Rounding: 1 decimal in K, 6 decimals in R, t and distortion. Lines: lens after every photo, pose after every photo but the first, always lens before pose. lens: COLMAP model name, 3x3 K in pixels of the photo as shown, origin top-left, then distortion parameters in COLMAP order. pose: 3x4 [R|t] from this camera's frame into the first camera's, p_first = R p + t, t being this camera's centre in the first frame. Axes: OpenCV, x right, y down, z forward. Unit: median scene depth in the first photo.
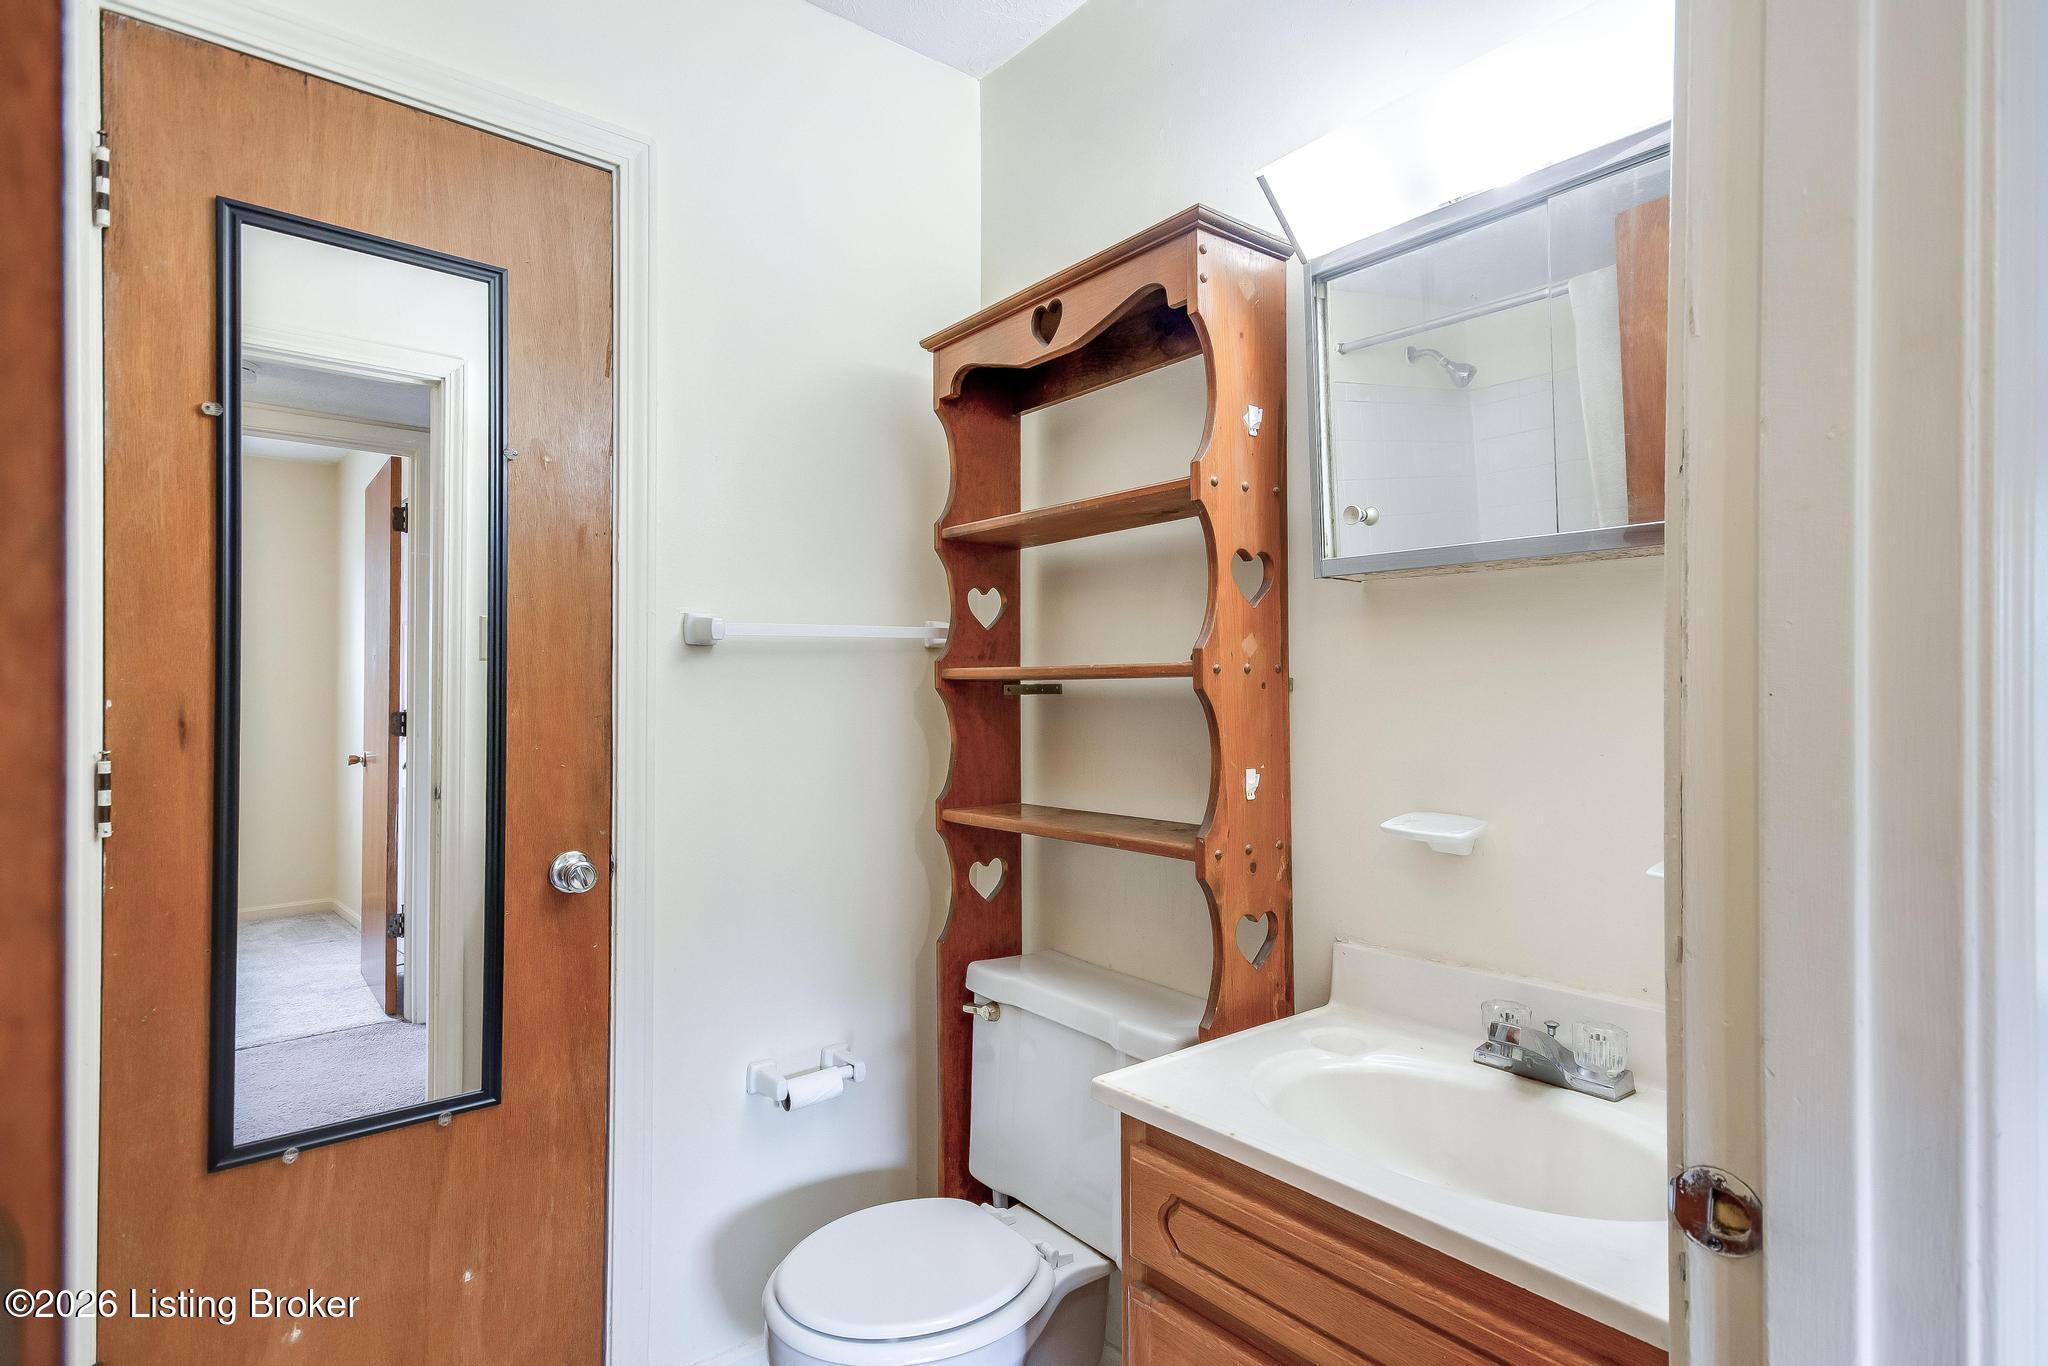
lens RADIAL K [[1018.9, 0, 1016.9], [0, 1018.9, 681.1], [0, 0, 1]] dist [0.004144, 0.003225]
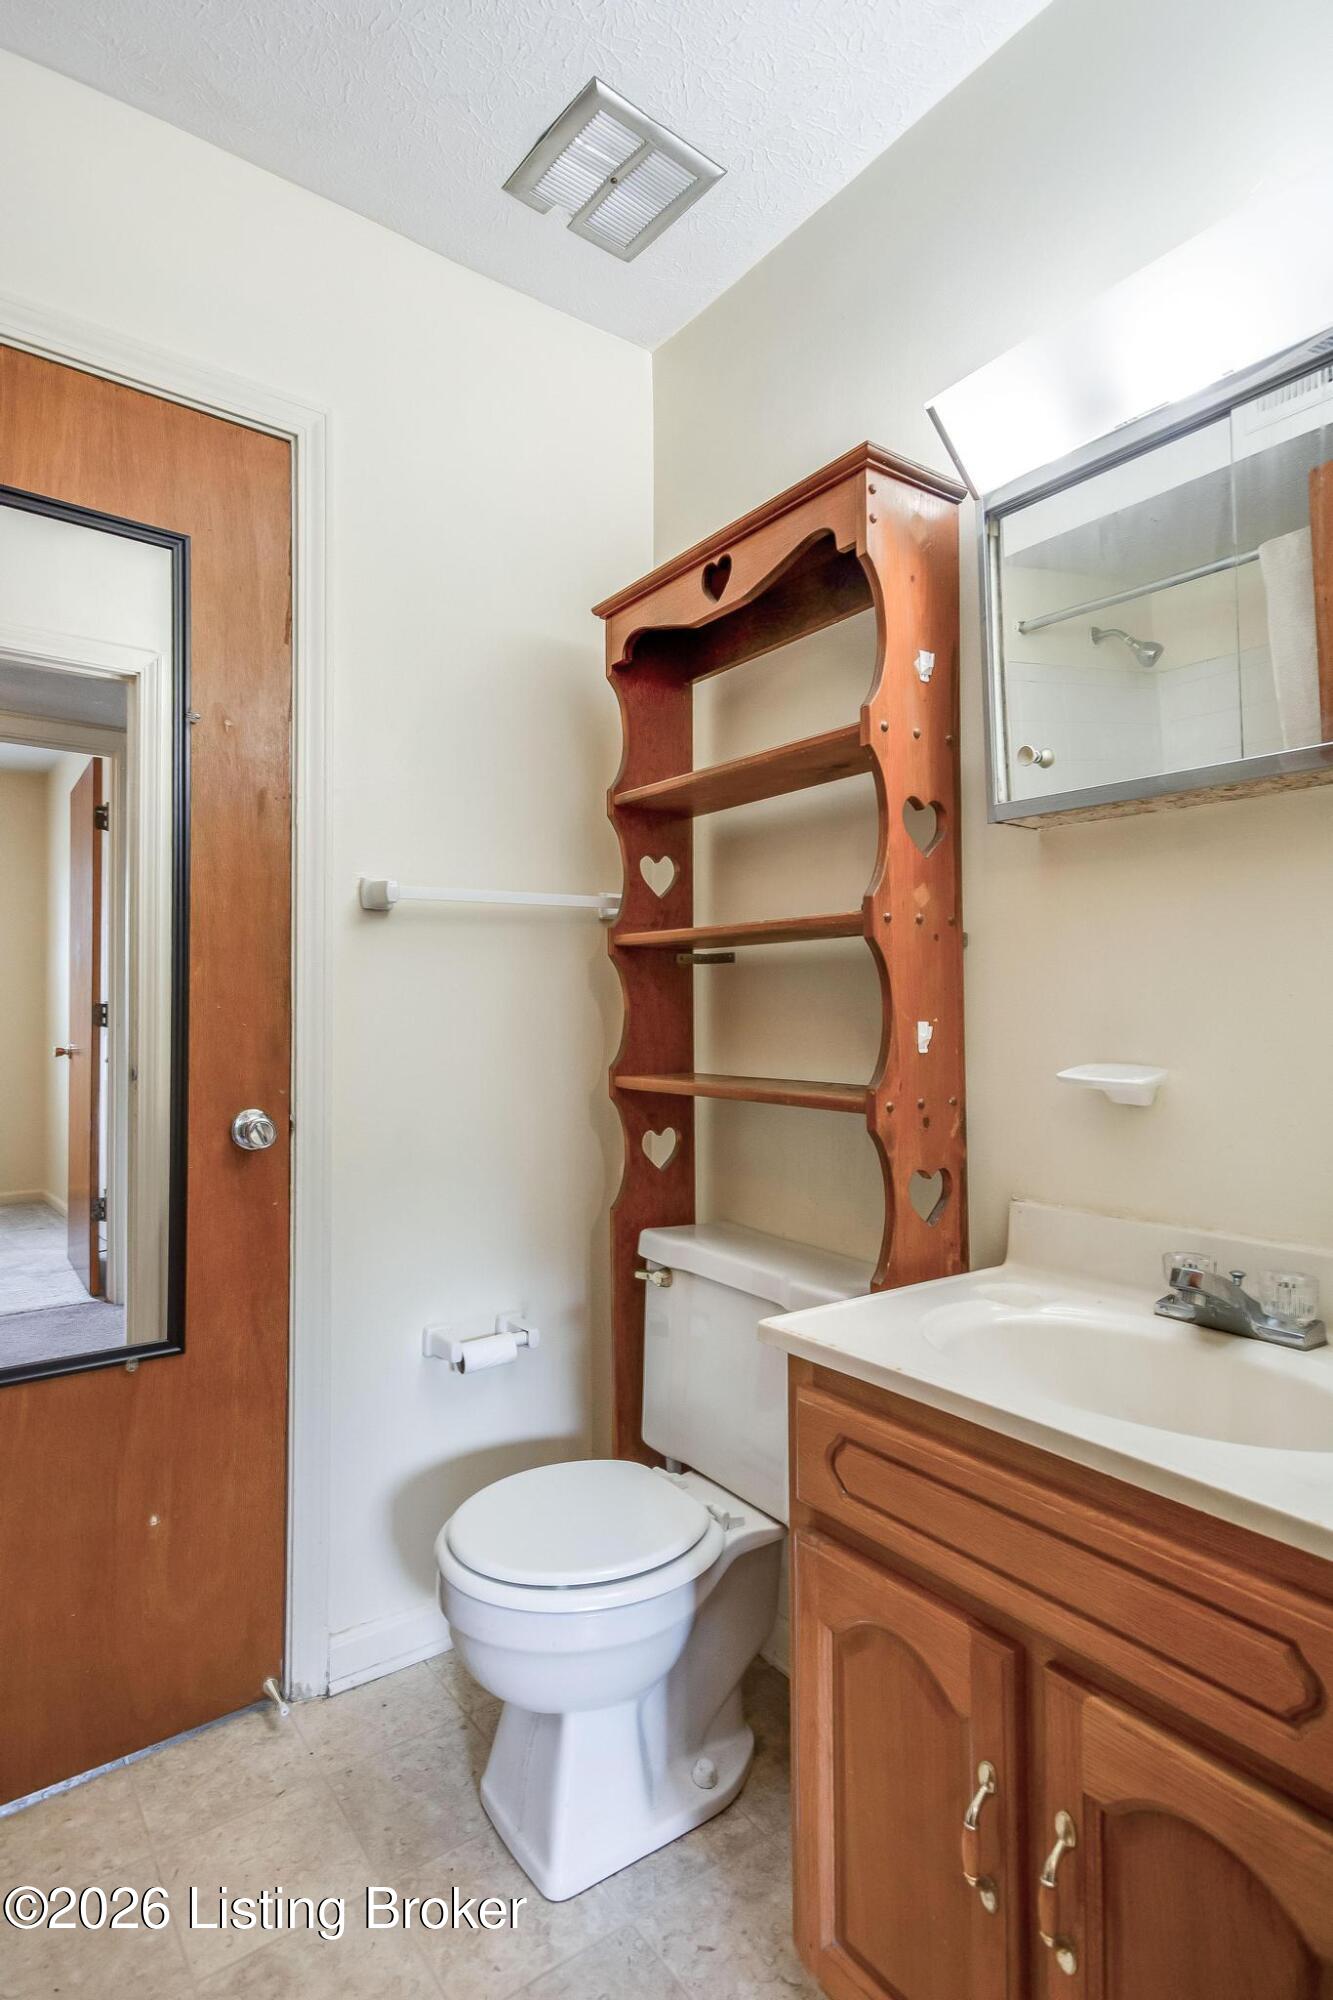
lens RADIAL K [[995.0, 0, 659.6], [0, 995.0, 1054.2], [0, 0, 1]] dist [0.004144, 0.003225]
pose [[0.998385, -0.000791, -0.056803, 0.028641], [0.000565, 0.999992, -0.003994, 0.116789], [0.056806, 0.003956, 0.998377, 0.024611]]
